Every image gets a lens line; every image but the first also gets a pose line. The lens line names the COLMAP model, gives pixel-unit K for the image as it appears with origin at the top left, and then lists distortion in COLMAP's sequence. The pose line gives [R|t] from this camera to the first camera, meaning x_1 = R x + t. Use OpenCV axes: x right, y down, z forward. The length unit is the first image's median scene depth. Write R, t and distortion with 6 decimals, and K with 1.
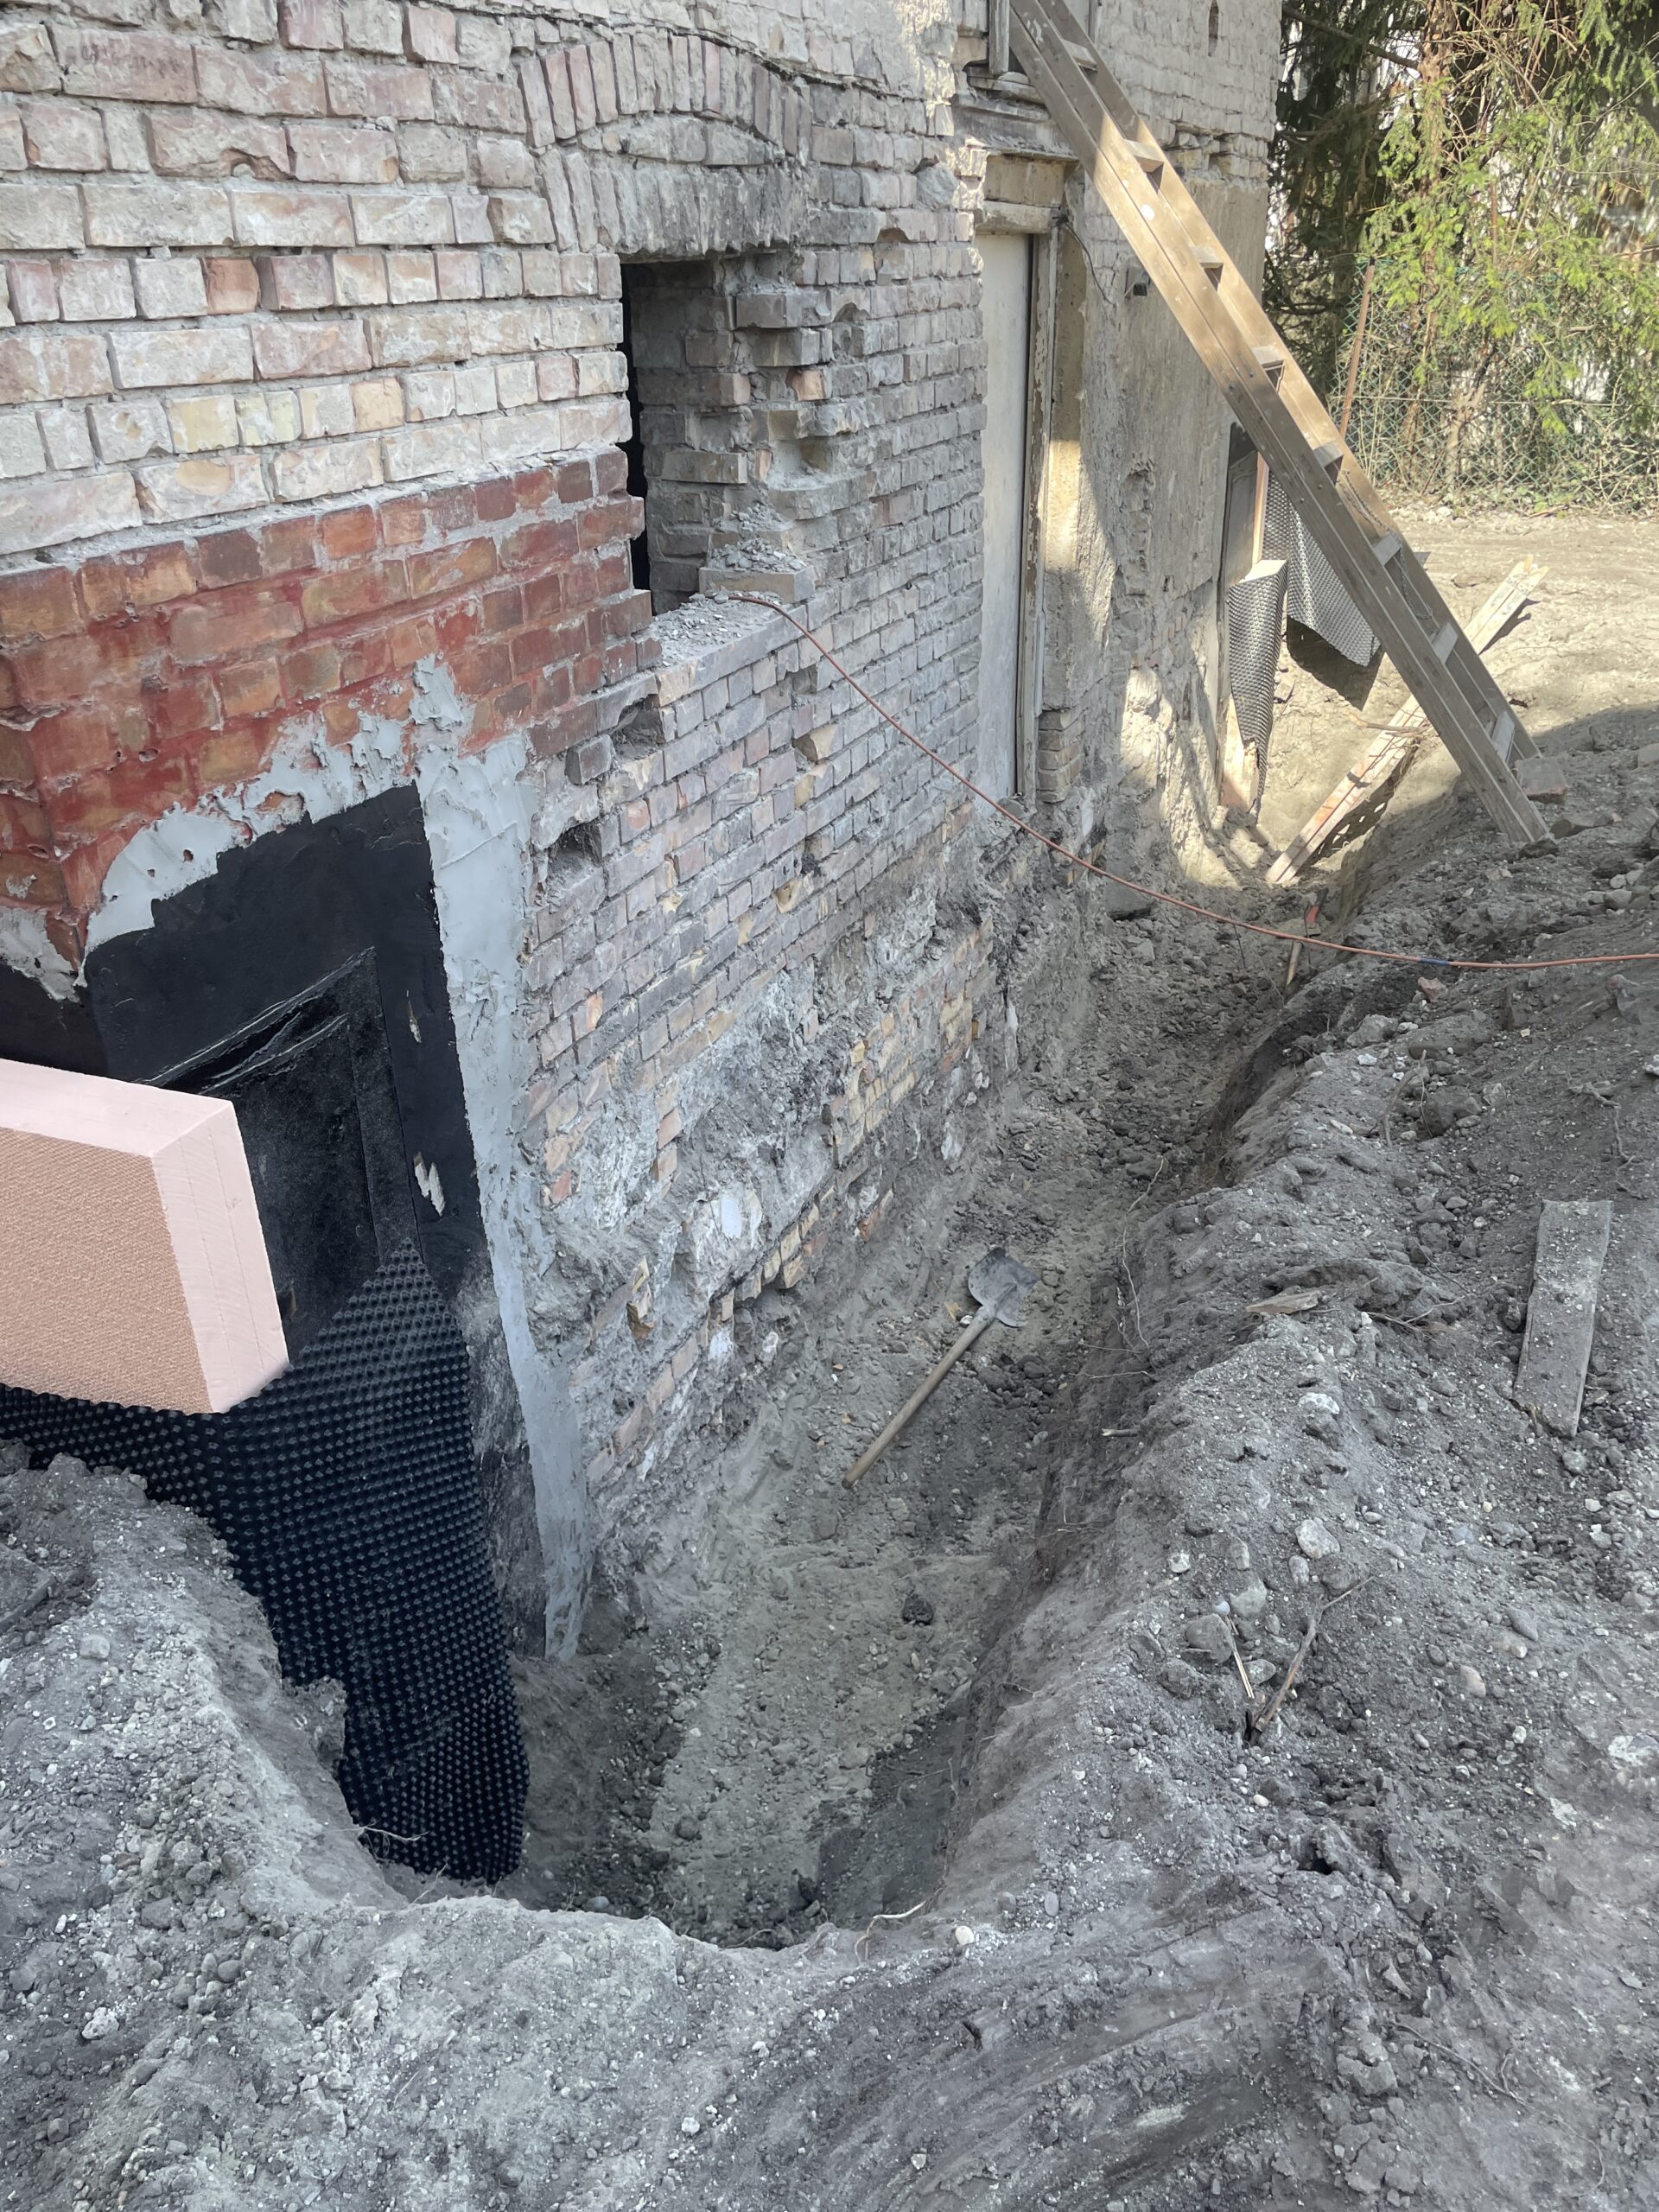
lens RADIAL K [[1759.0, 0, 829.5], [0, 1759.0, 1106.0], [0, 0, 1]] dist [0.092347, -0.116652]
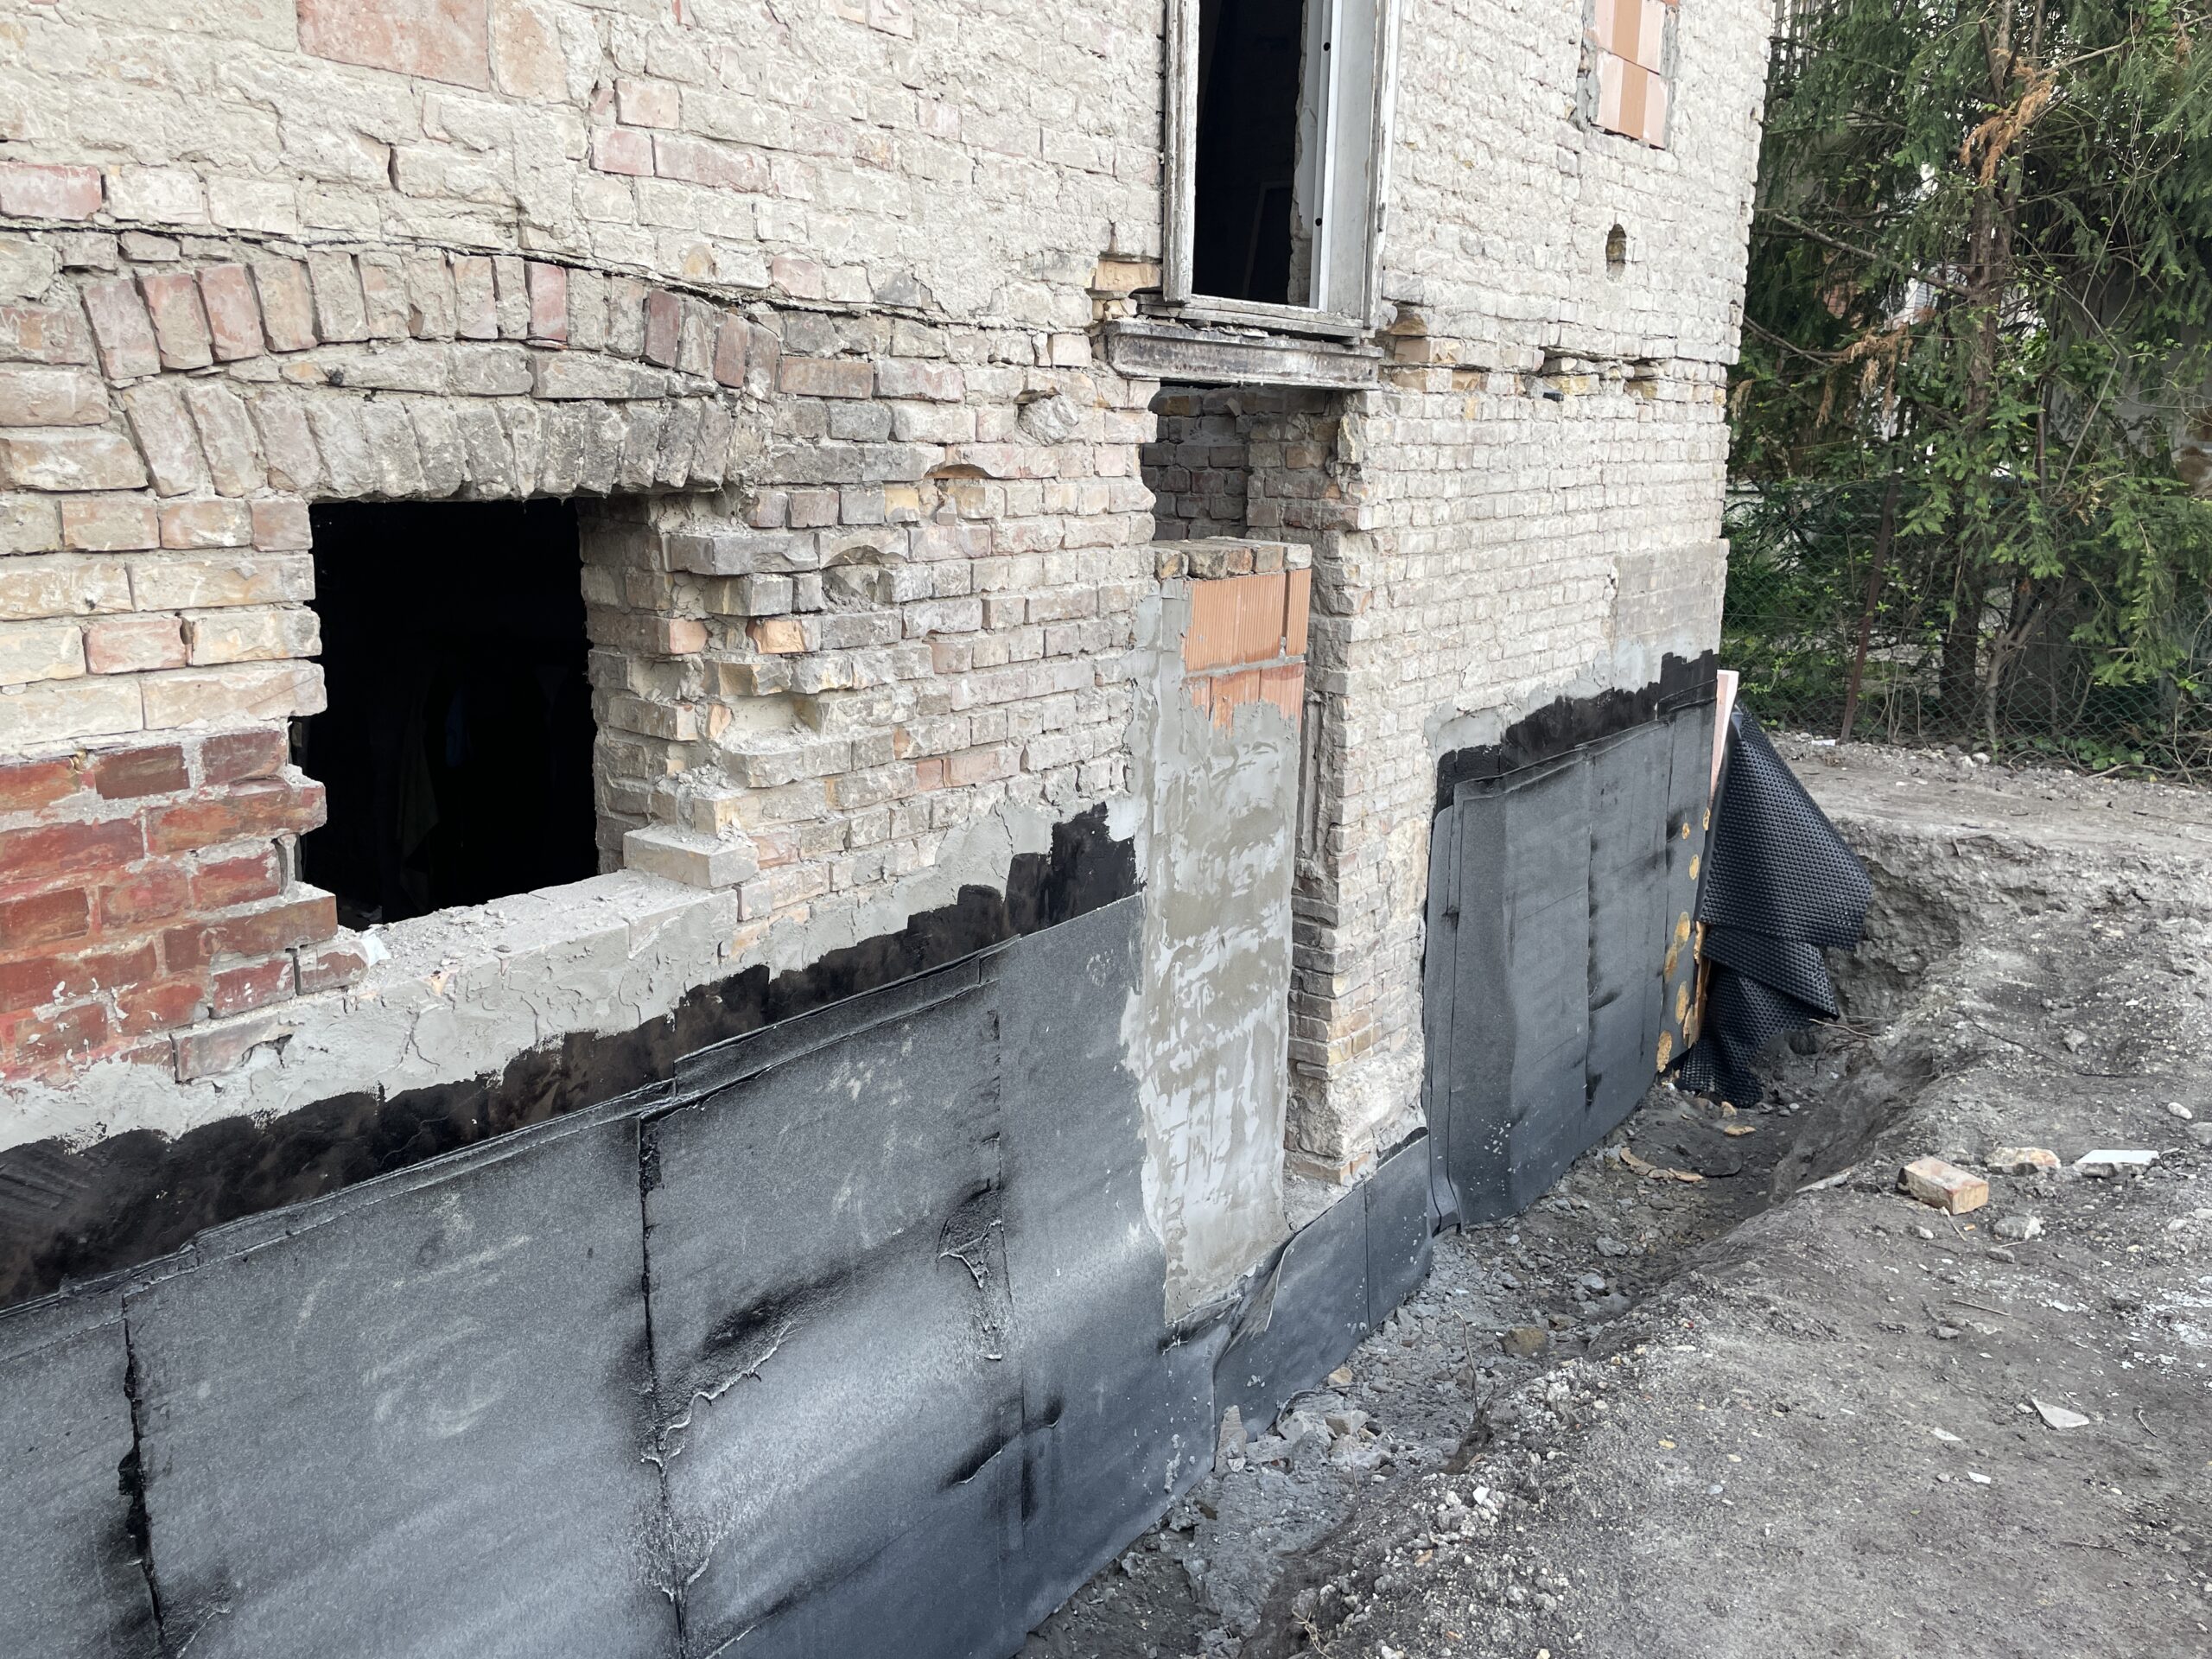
lens RADIAL K [[1759.0, 0, 1106.0], [0, 1759.0, 829.5], [0, 0, 1]] dist [0.092347, -0.116652]
pose [[0.971948, 0.095038, -0.215140, 0.365315], [-0.139414, 0.969504, -0.201560, -0.196948], [0.189423, 0.225900, 0.955557, 0.299954]]
